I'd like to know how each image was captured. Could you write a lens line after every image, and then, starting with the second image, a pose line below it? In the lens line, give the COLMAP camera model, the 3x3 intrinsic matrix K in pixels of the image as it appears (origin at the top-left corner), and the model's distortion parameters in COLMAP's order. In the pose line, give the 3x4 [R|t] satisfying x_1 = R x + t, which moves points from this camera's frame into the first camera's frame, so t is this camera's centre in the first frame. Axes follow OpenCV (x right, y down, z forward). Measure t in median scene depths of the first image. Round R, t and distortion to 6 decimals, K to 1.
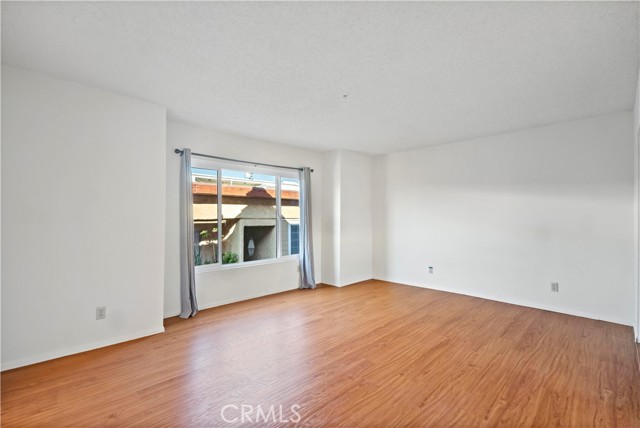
lens RADIAL K [[288.0, 0, 321.9], [0, 288.0, 212.1], [0, 0, 1]] dist [-0.004739, -0.000057]
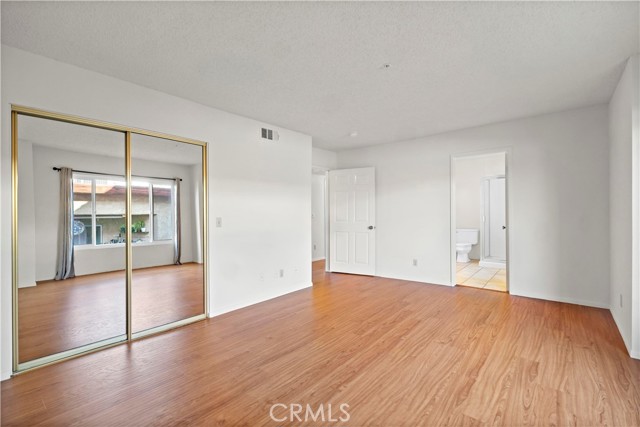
lens RADIAL K [[288.0, 0, 321.9], [0, 288.0, 211.6], [0, 0, 1]] dist [-0.004739, -0.000057]
pose [[-0.995560, 0.009854, -0.093613, 0.368723], [0.012003, 0.999677, -0.022416, 0.047819], [0.093361, -0.023440, -0.995356, 1.923116]]
